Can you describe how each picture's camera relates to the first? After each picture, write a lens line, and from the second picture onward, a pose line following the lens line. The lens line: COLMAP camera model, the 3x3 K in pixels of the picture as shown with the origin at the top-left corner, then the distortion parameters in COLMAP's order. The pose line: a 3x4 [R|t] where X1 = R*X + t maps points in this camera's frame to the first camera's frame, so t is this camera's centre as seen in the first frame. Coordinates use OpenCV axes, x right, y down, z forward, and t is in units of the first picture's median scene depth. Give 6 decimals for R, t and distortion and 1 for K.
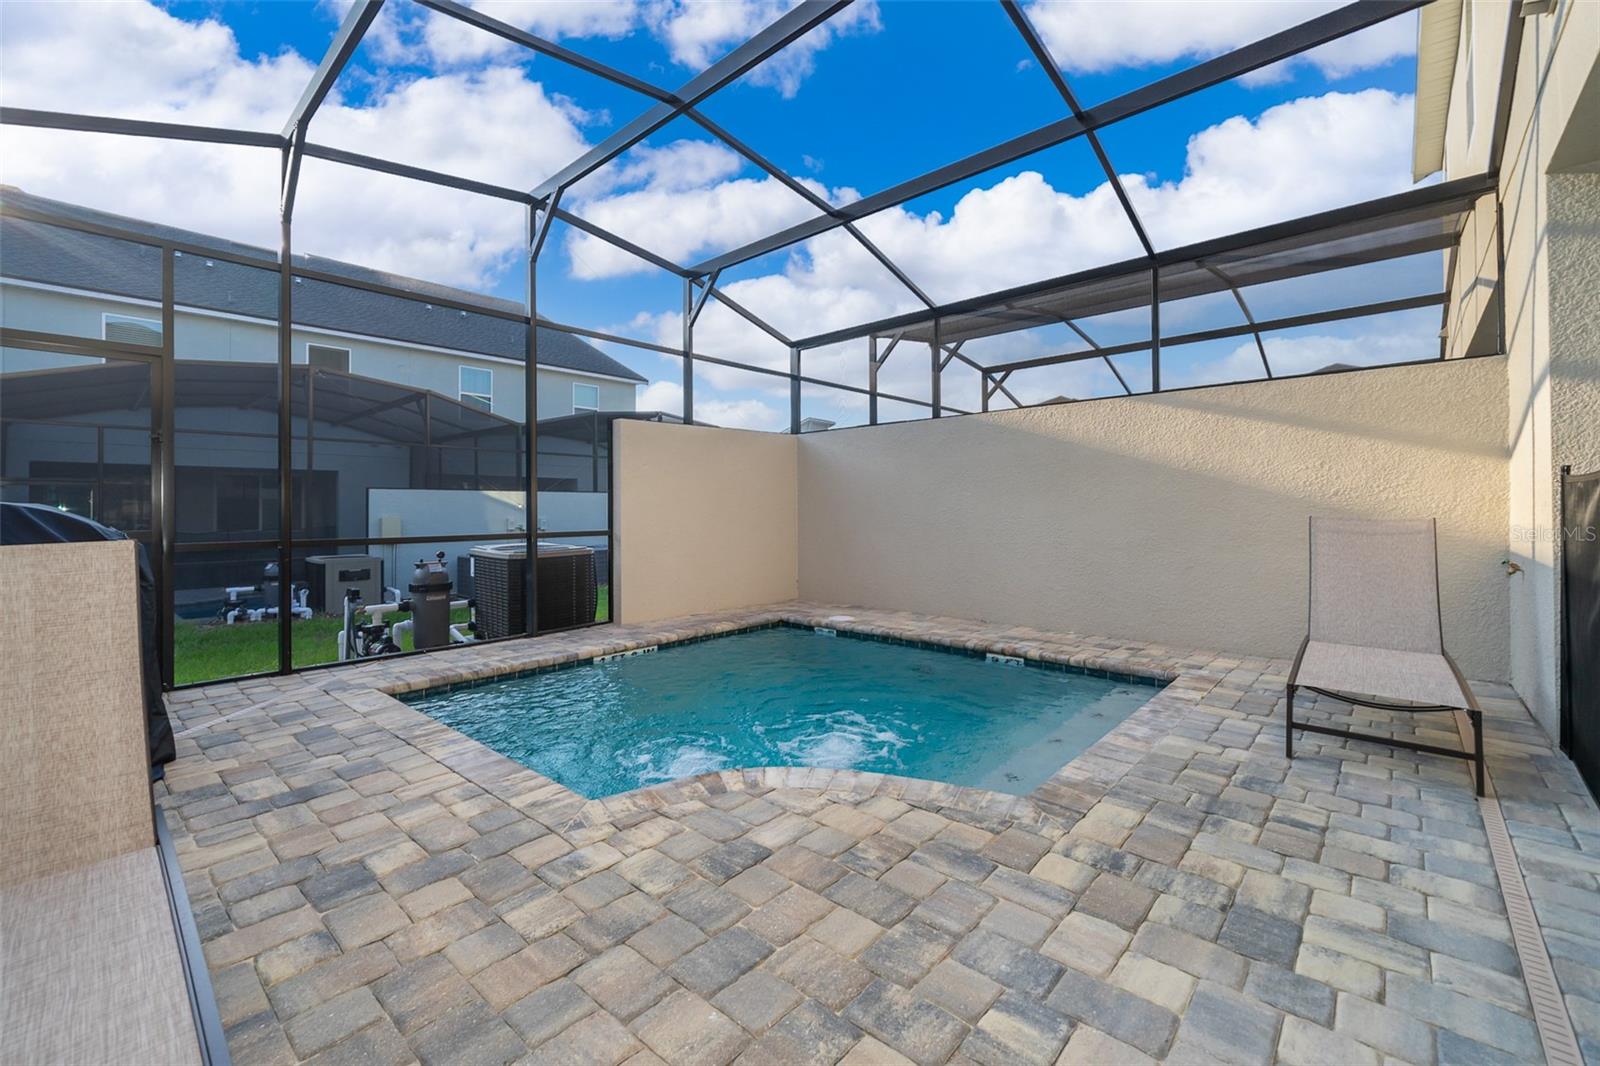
lens RADIAL K [[636.0, 0, 764.1], [0, 636.0, 509.7], [0, 0, 1]] dist [-0.003515, -0.000287]
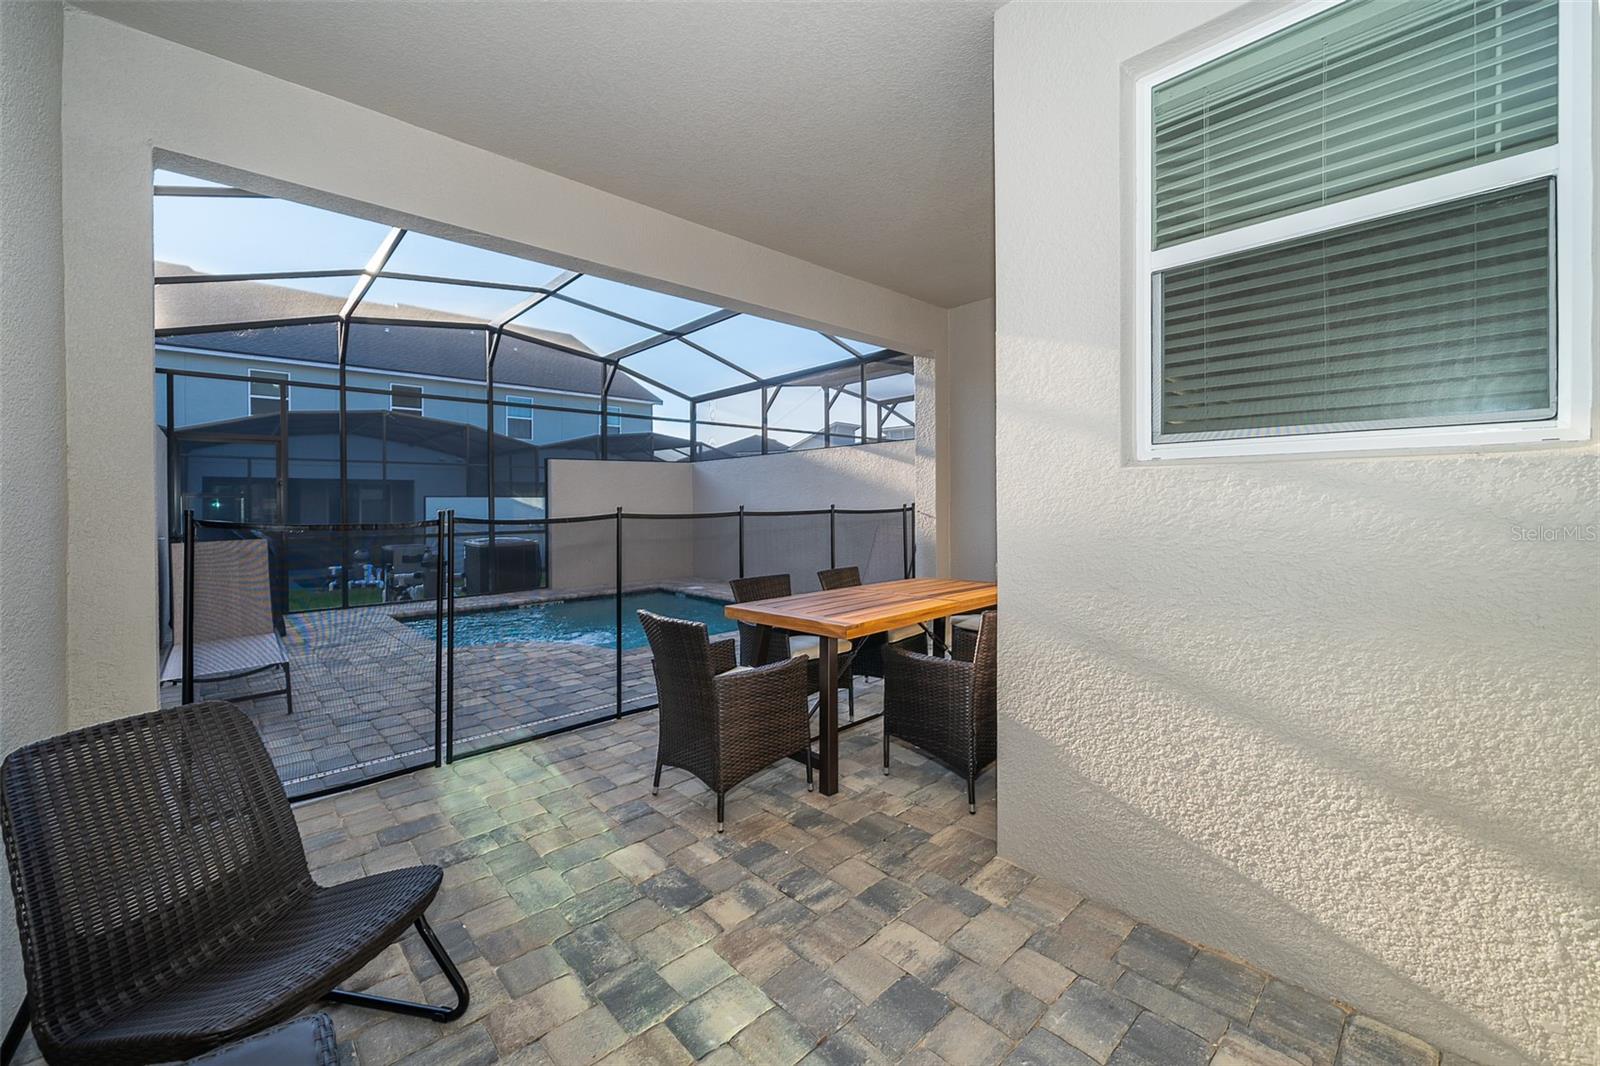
lens RADIAL K [[636.0, 0, 793.5], [0, 636.0, 504.9], [0, 0, 1]] dist [-0.003515, -0.000287]
pose [[0.995398, 0.000604, -0.095823, 0.413508], [-0.000178, 0.999990, 0.004449, -0.027608], [0.095825, -0.004411, 0.995388, -0.405200]]
